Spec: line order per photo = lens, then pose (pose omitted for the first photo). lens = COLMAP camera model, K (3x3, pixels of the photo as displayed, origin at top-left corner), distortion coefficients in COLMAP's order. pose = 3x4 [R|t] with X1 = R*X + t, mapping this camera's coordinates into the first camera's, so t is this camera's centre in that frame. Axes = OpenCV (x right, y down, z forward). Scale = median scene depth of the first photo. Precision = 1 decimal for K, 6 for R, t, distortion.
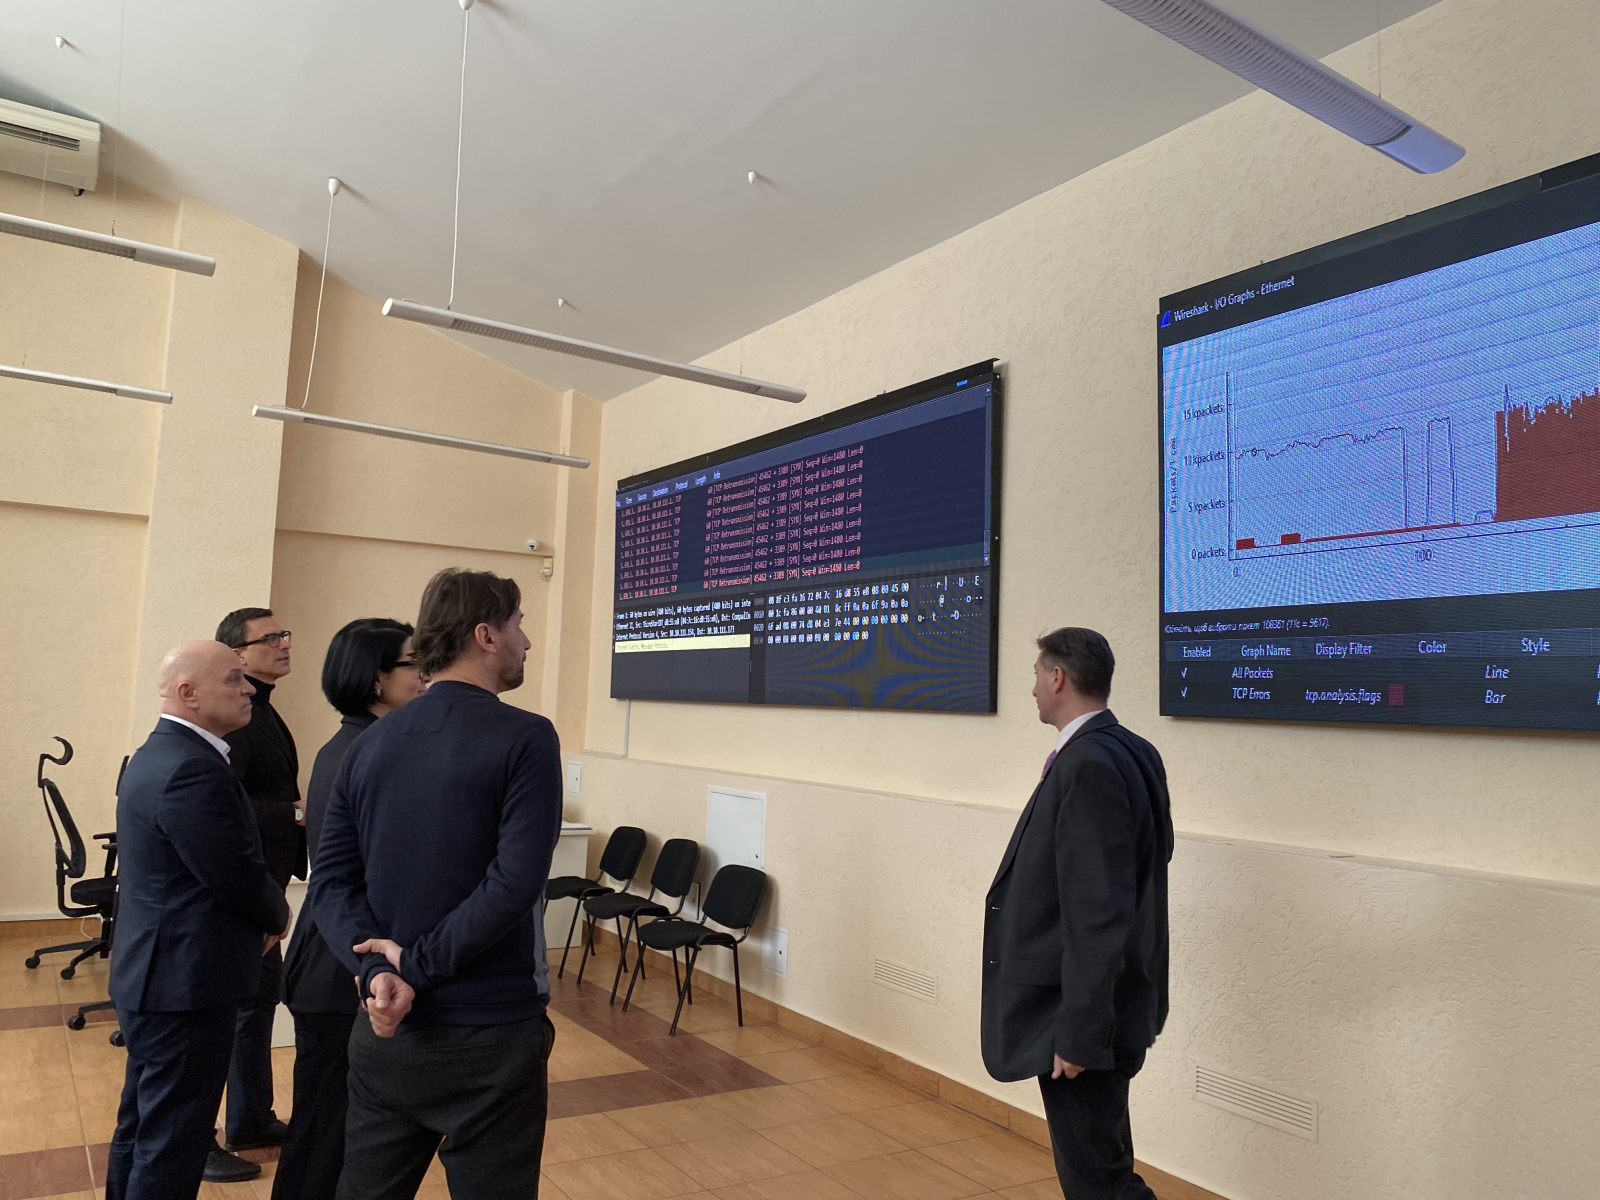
lens RADIAL K [[1211.6, 0, 803.9], [0, 1211.6, 600.6], [0, 0, 1]] dist [0.077095, -0.136253]
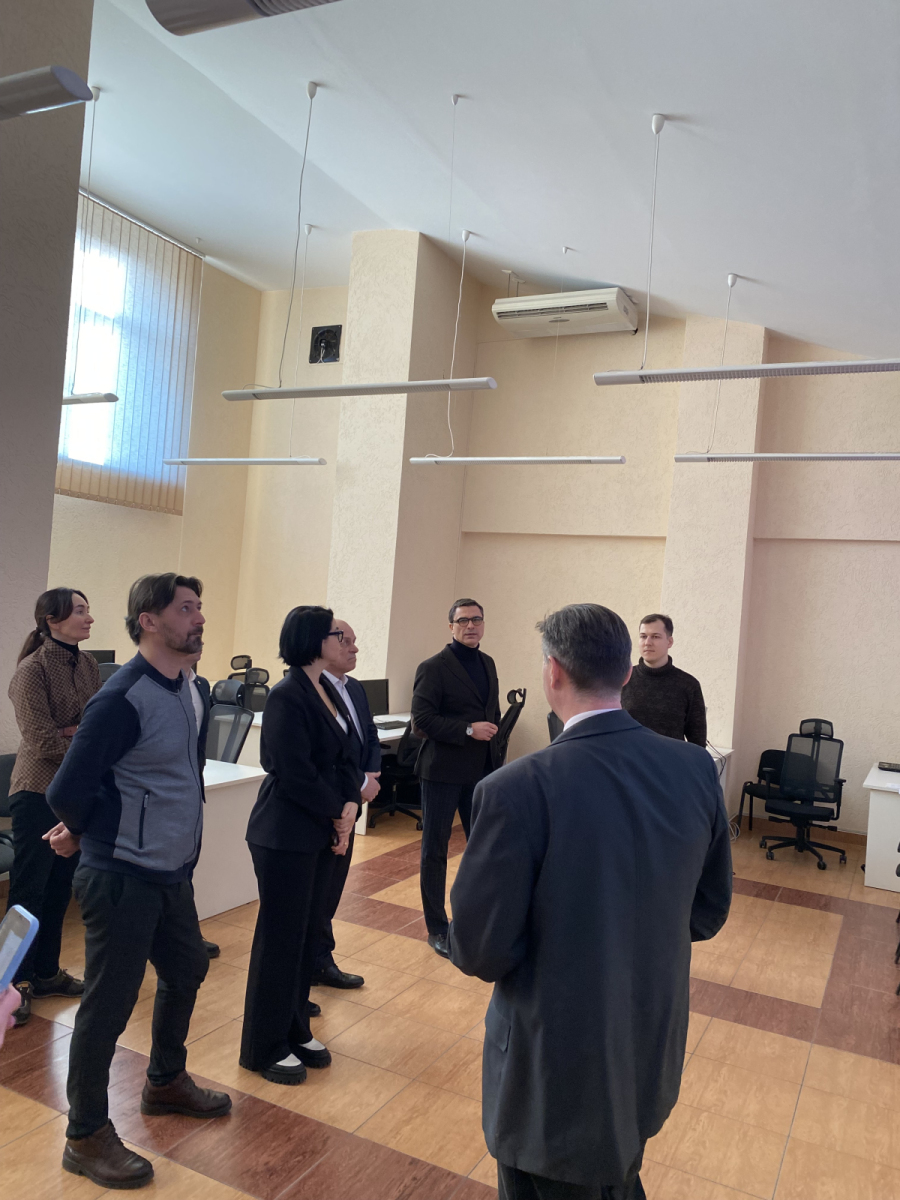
lens RADIAL K [[908.7, 0, 460.6], [0, 908.7, 591.7], [0, 0, 1]] dist [0.077095, -0.136253]
pose [[0.506739, -0.022033, -0.861818, 0.319976], [0.024445, 0.999639, -0.011183, 0.005168], [0.861753, -0.015401, 0.507095, 0.226757]]
